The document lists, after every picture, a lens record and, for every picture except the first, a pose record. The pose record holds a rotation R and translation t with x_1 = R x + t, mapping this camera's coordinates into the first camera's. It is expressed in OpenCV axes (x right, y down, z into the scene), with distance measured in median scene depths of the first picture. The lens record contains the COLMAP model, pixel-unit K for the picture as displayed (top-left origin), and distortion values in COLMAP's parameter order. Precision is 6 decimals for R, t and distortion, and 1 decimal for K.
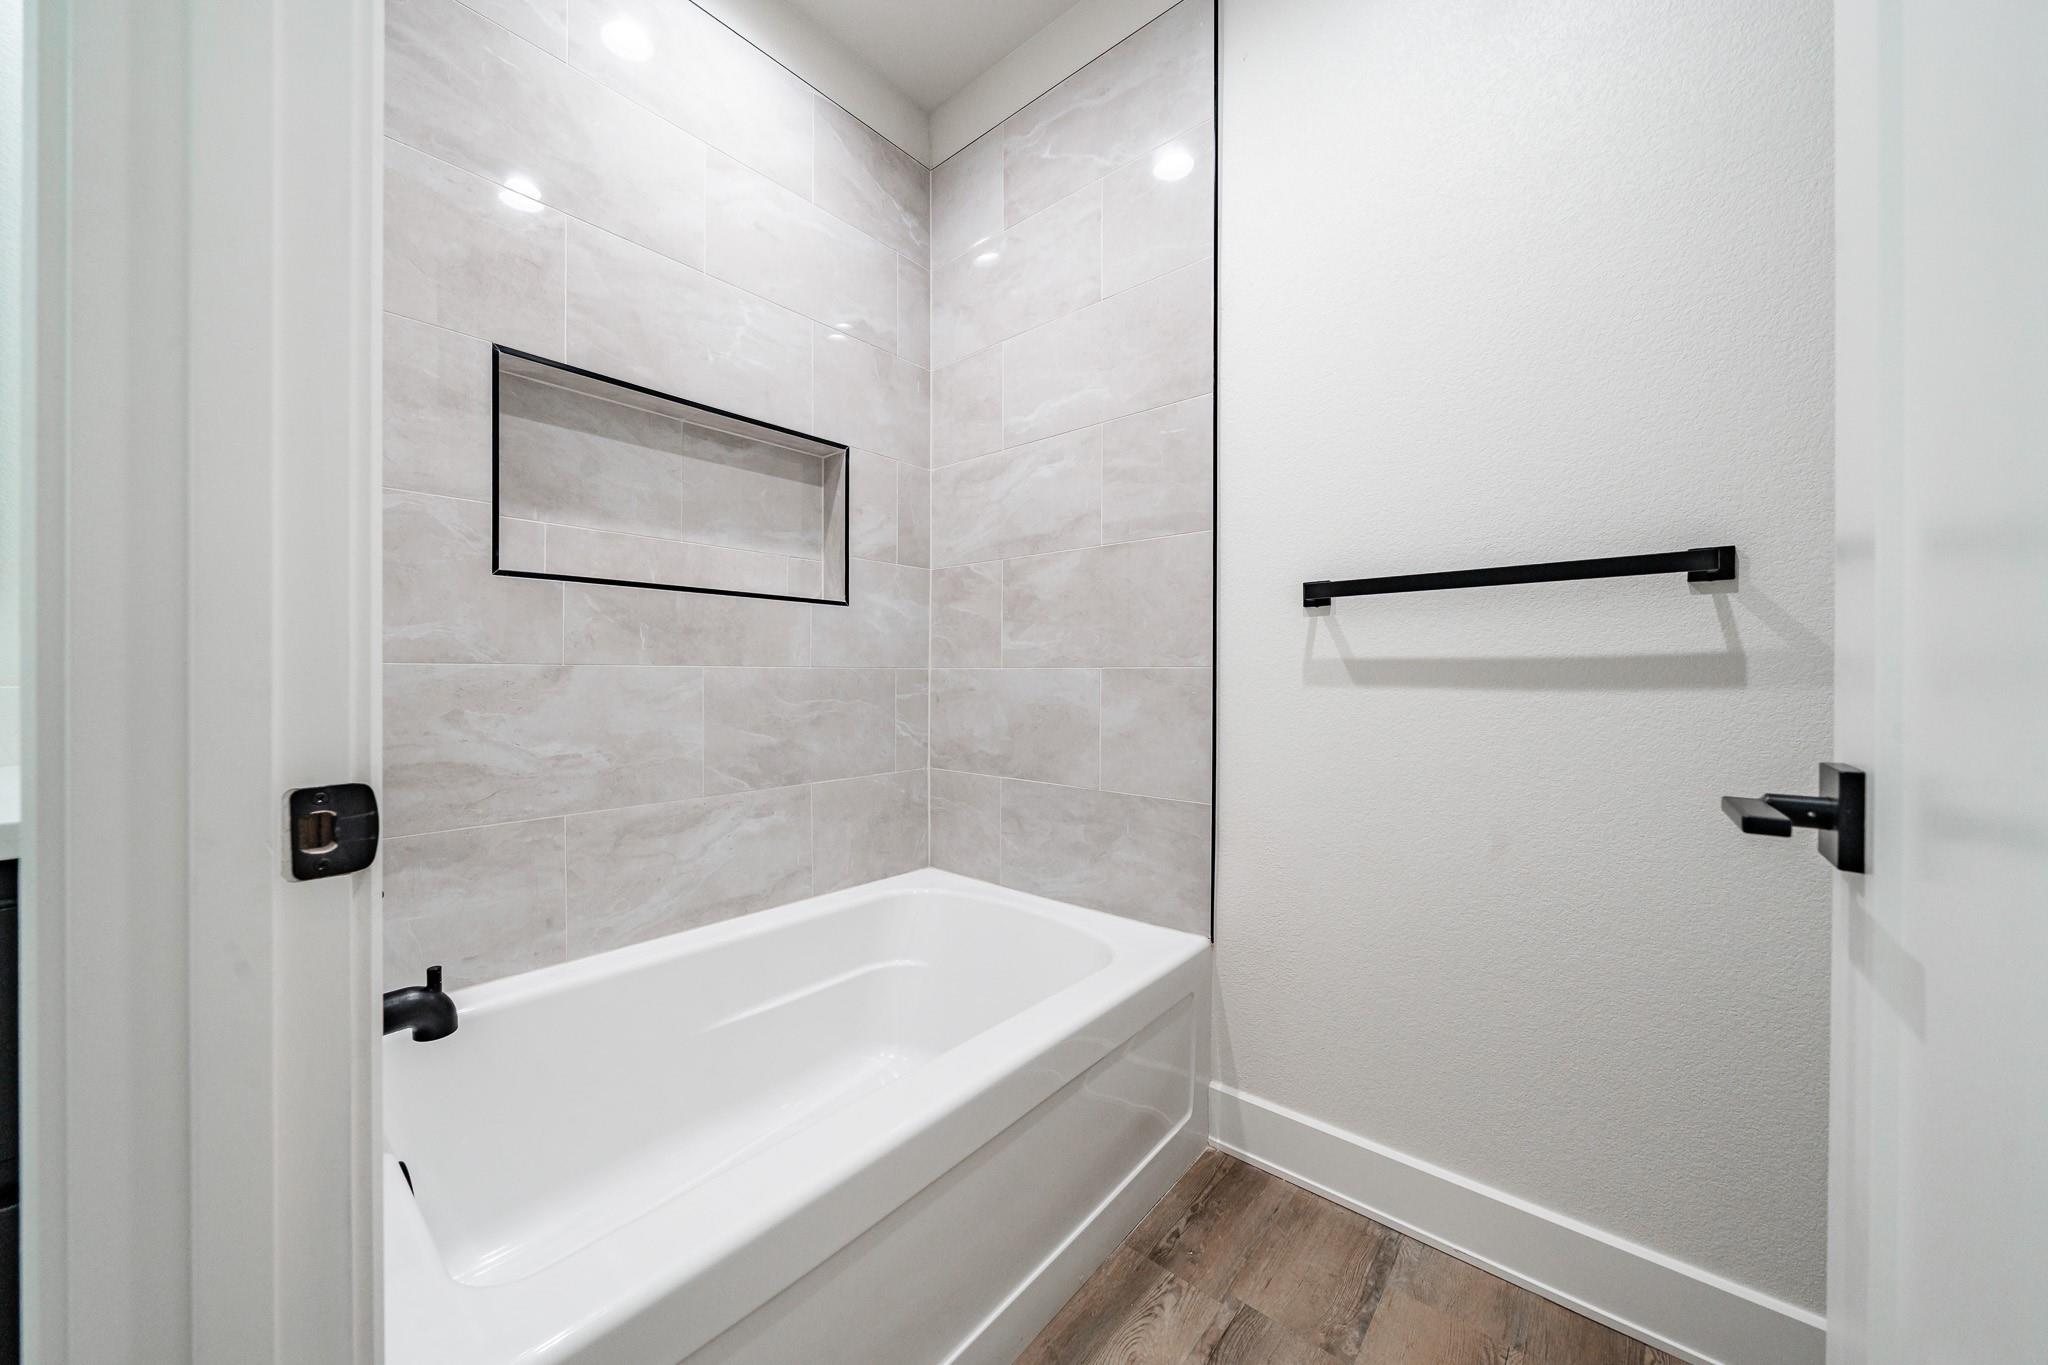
lens RADIAL K [[710.4, 0, 1020.2], [0, 710.4, 666.9], [0, 0, 1]] dist [-0.004782, 0.000020]
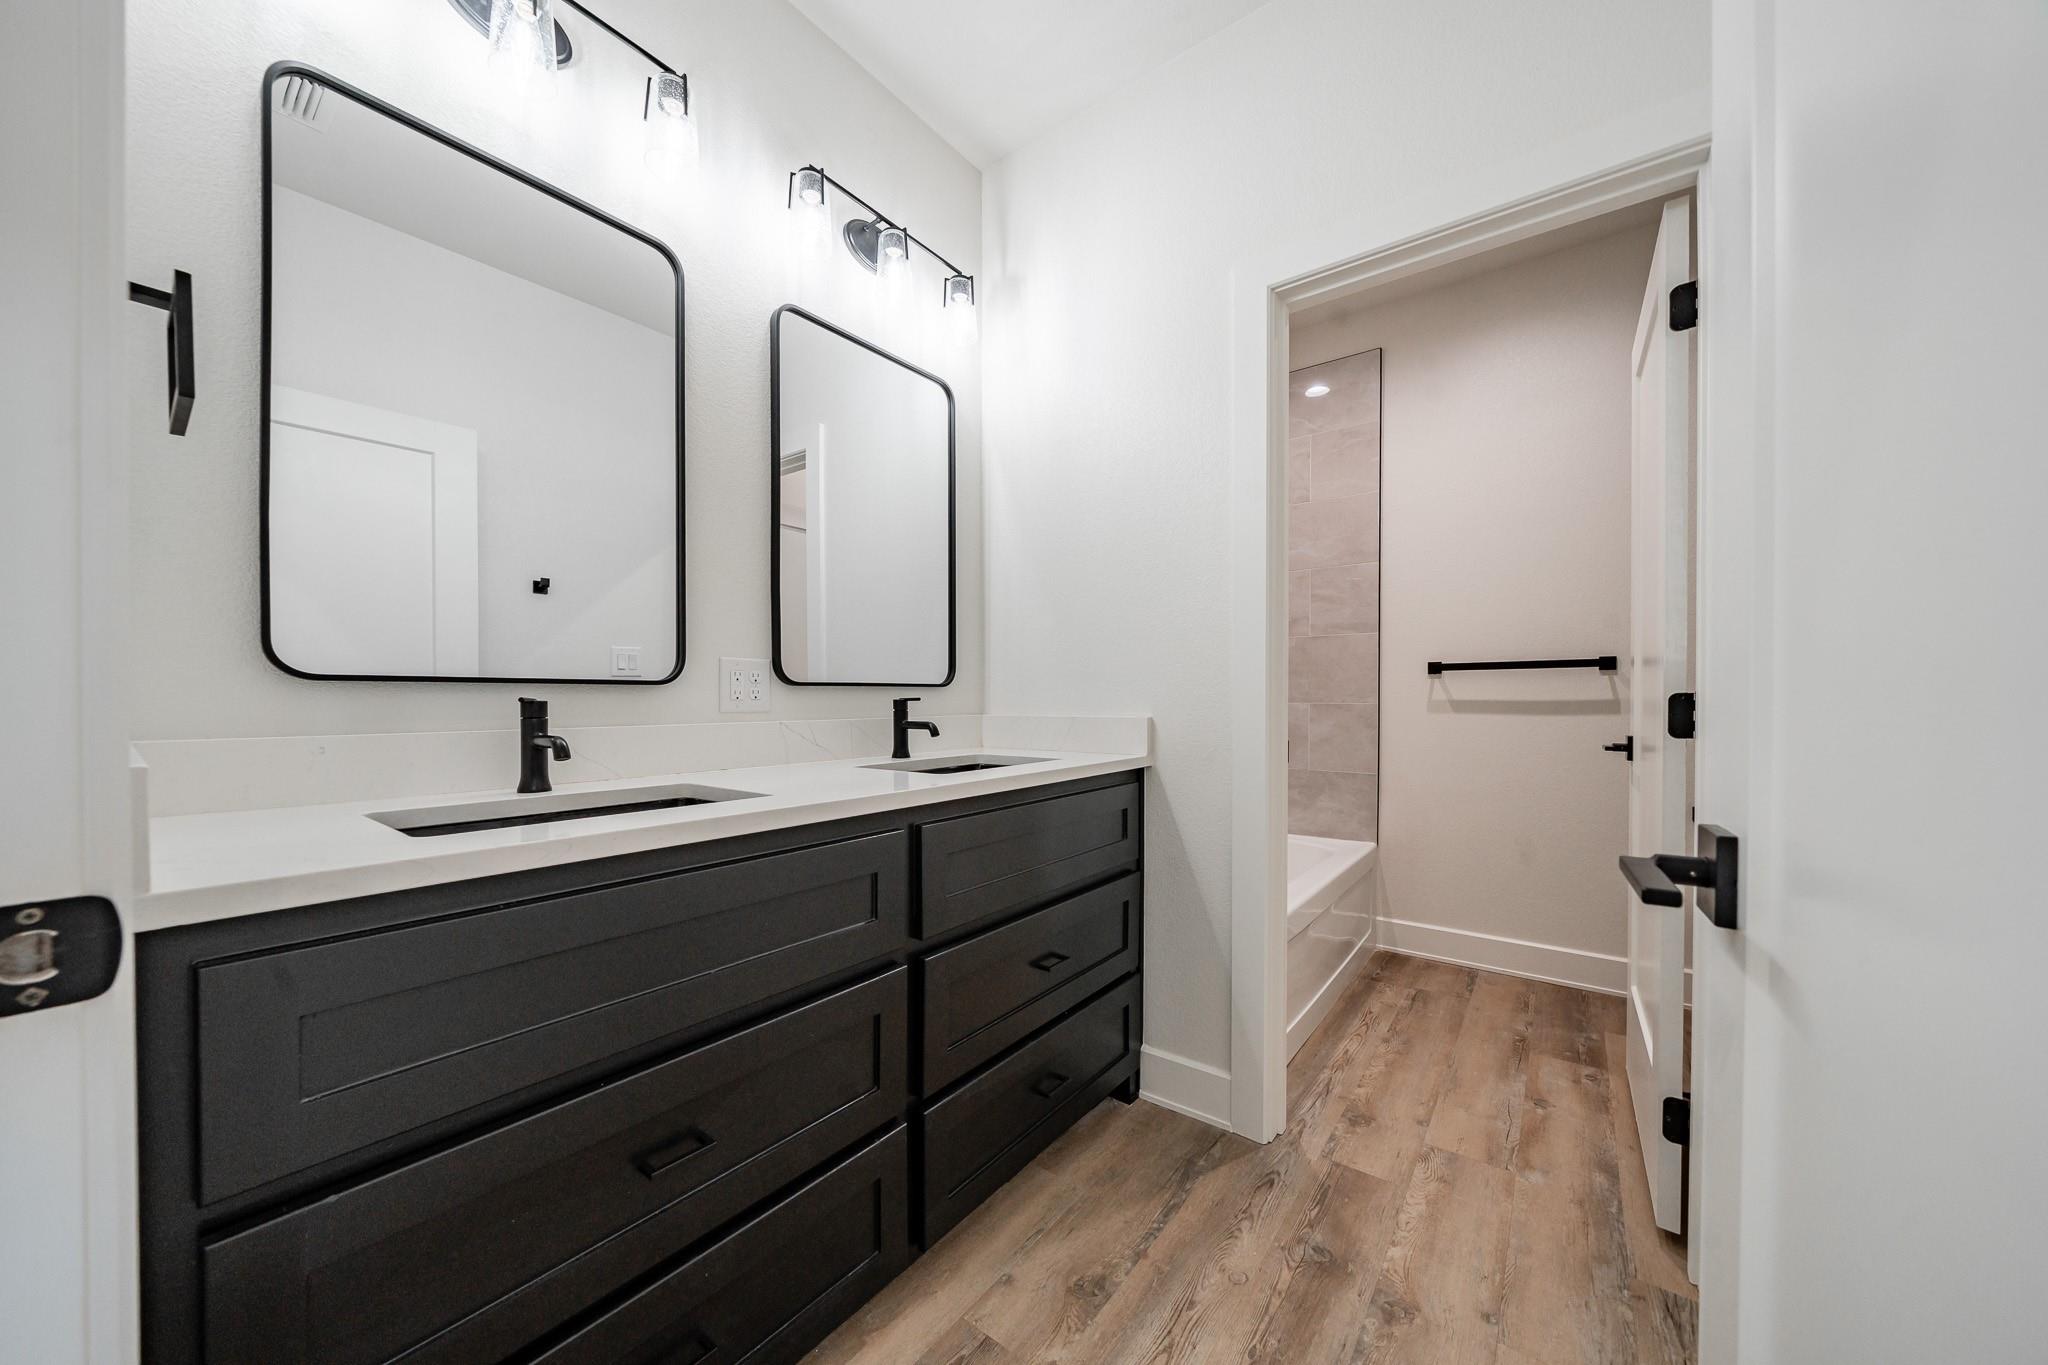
lens RADIAL K [[710.4, 0, 1081.5], [0, 710.4, 690.1], [0, 0, 1]] dist [-0.004782, 0.000020]
pose [[0.993767, 0.001382, 0.111471, -0.795489], [-0.001629, 0.999996, 0.002125, -0.041034], [-0.111468, -0.002294, 0.993765, -0.887441]]
